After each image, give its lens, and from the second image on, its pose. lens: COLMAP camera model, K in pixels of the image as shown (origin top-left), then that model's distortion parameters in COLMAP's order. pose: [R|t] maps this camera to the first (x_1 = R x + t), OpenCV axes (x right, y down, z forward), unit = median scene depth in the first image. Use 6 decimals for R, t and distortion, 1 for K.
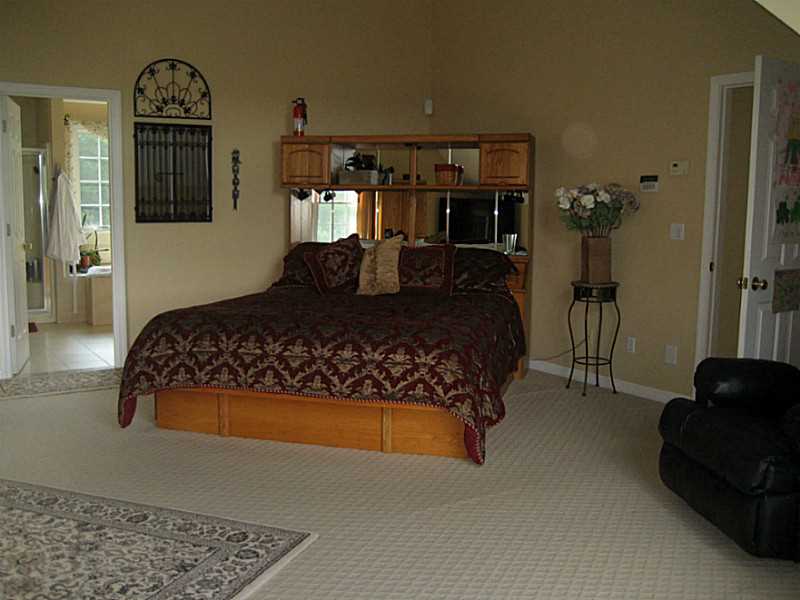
lens RADIAL K [[831.5, 0, 402.8], [0, 831.5, 303.6], [0, 0, 1]] dist [-0.158129, 0.213711]
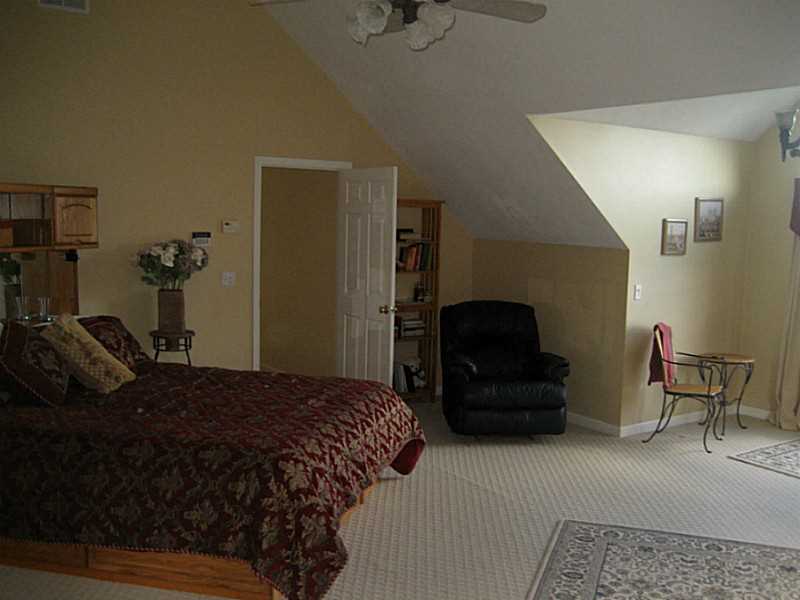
lens RADIAL K [[831.5, 0, 402.8], [0, 831.5, 303.6], [0, 0, 1]] dist [-0.158129, 0.213711]
pose [[-0.026879, -0.120300, 0.992374, -1.473964], [0.095118, 0.987920, 0.122337, -0.292066], [-0.995103, 0.097681, -0.015112, 1.267001]]
